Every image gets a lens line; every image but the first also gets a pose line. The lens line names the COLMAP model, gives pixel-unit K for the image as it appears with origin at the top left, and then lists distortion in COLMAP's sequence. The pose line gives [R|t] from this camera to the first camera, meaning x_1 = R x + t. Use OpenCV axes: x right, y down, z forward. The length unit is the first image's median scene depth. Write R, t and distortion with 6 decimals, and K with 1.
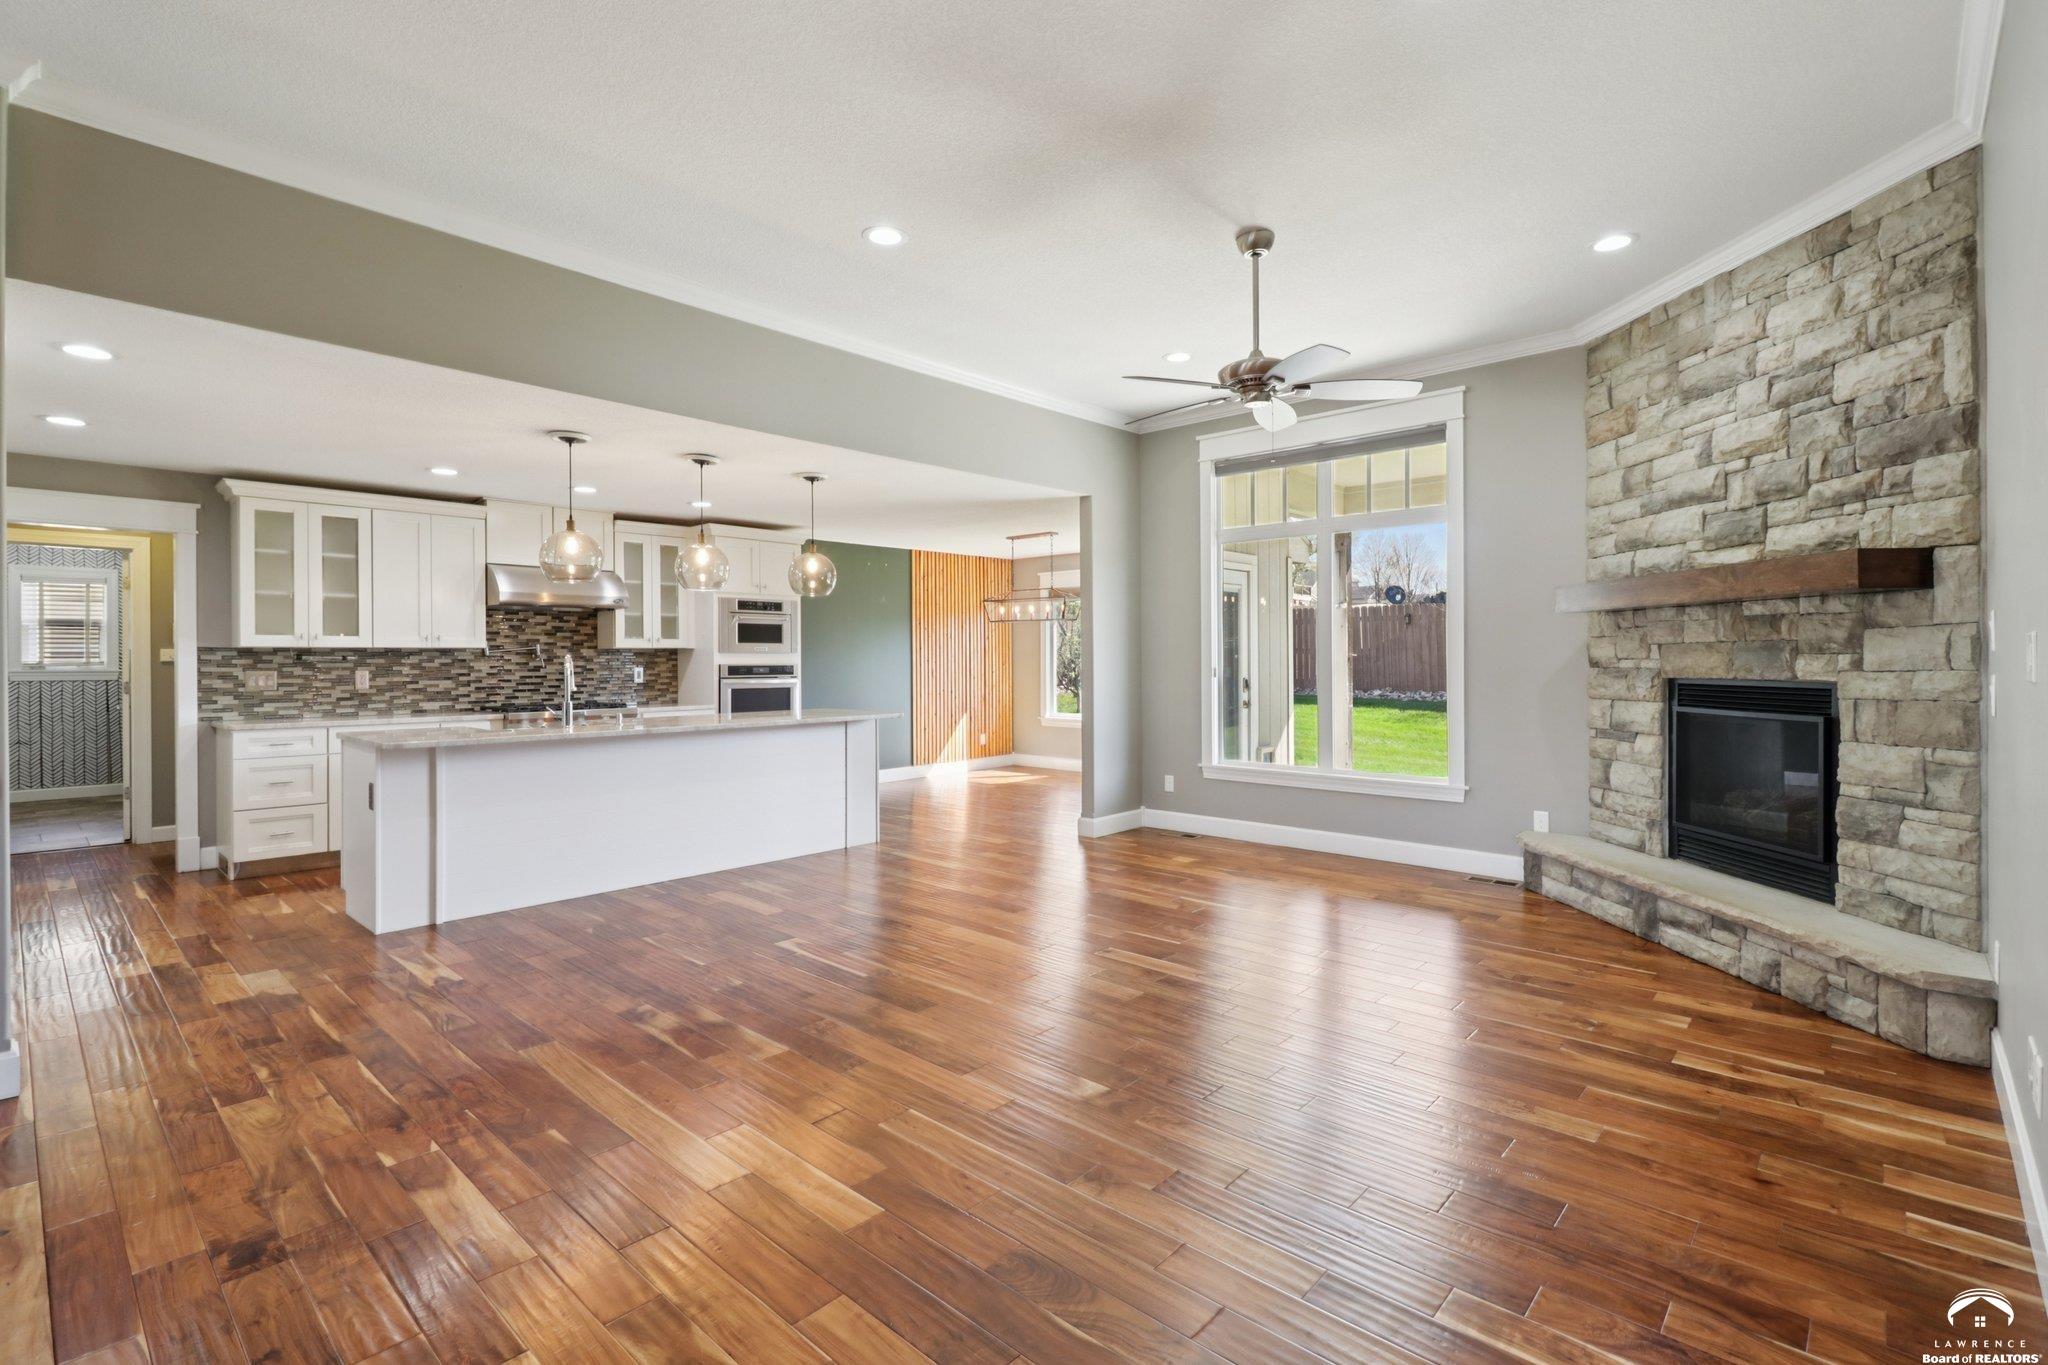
lens RADIAL K [[937.4, 0, 1016.9], [0, 937.4, 664.8], [0, 0, 1]] dist [-0.000673, -0.003700]
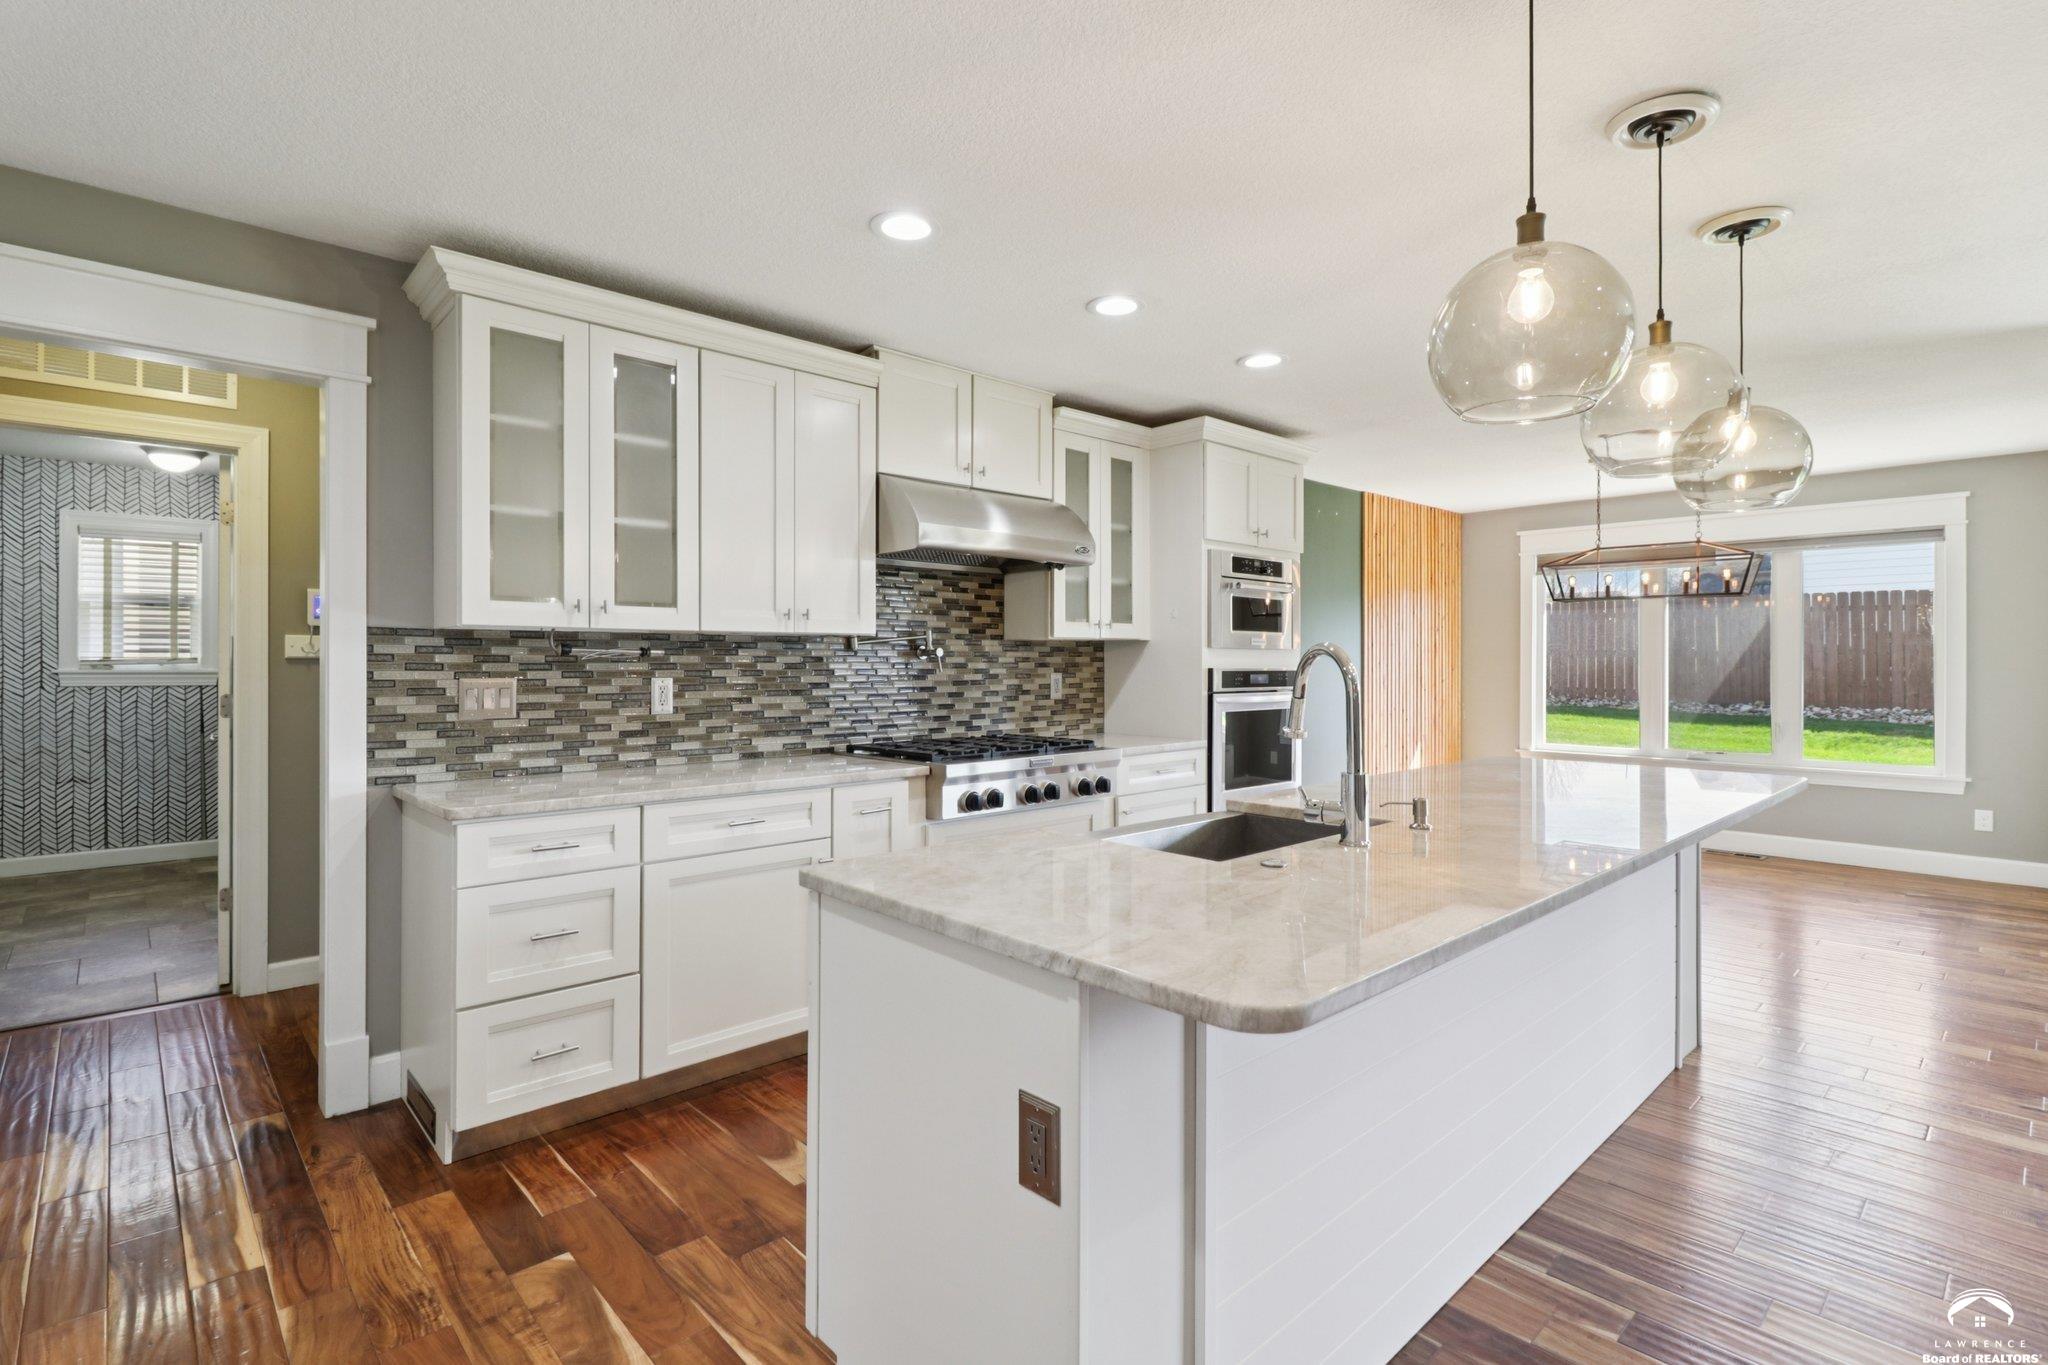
lens RADIAL K [[955.9, 0, 1010.1], [0, 955.9, 666.2], [0, 0, 1]] dist [0.004902, -0.000203]
pose [[0.996680, 0.005834, -0.081212, -0.452597], [-0.005911, 0.999982, -0.000699, -0.000709], [0.081207, 0.001177, 0.996697, 0.480324]]
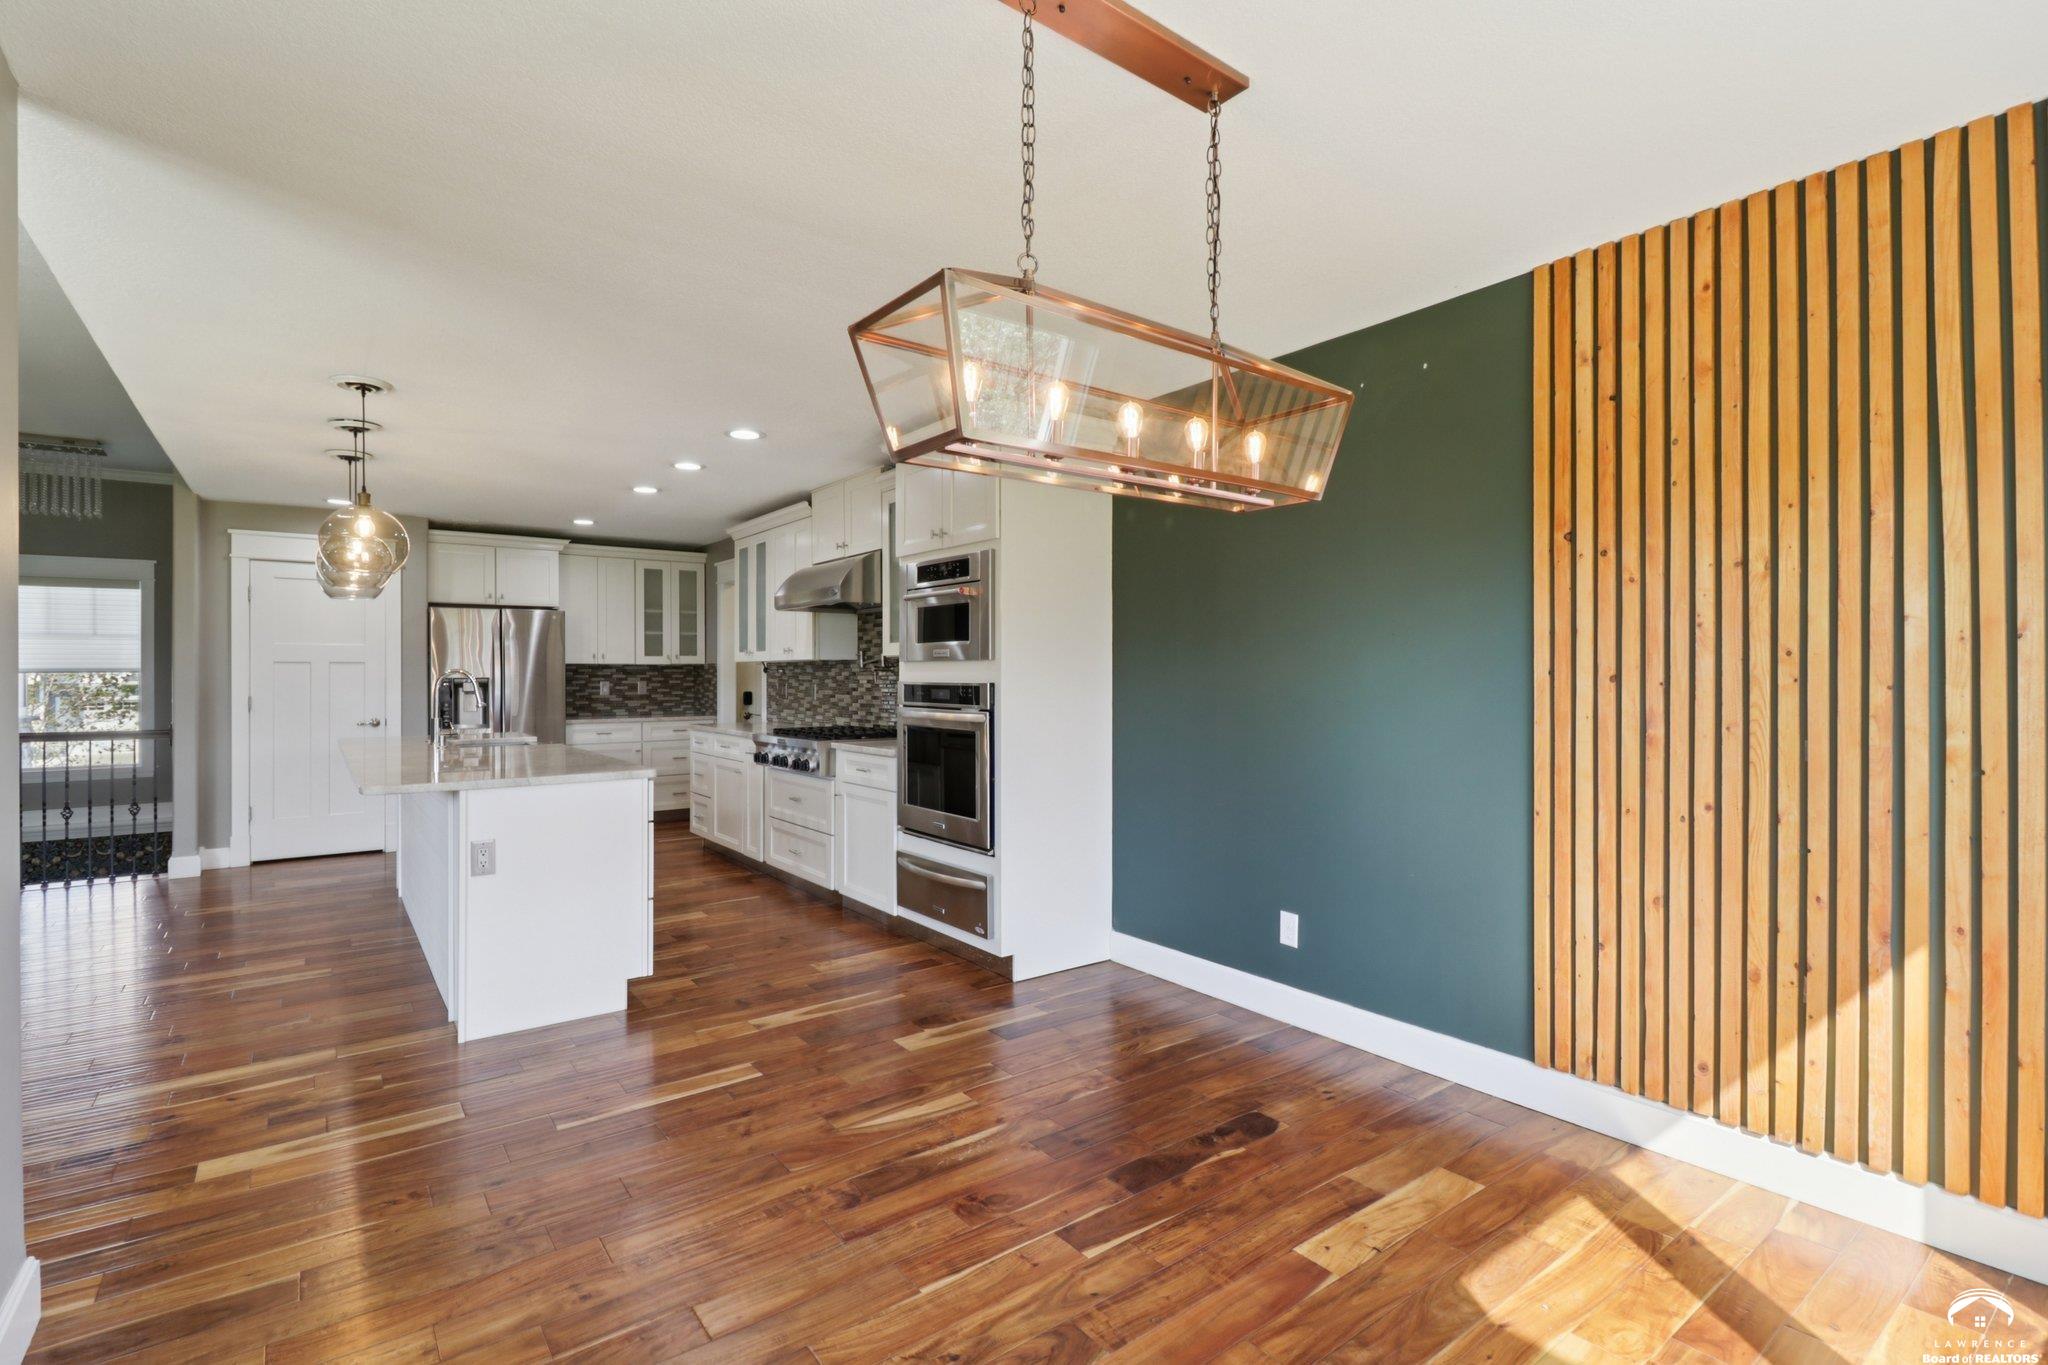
lens RADIAL K [[955.9, 0, 1010.1], [0, 955.9, 666.2], [0, 0, 1]] dist [0.004902, -0.000203]
pose [[-0.189646, 0.000035, -0.981852, 0.290929], [0.000923, 1.000000, -0.000143, -0.011658], [0.981852, -0.000933, -0.189646, 1.365102]]
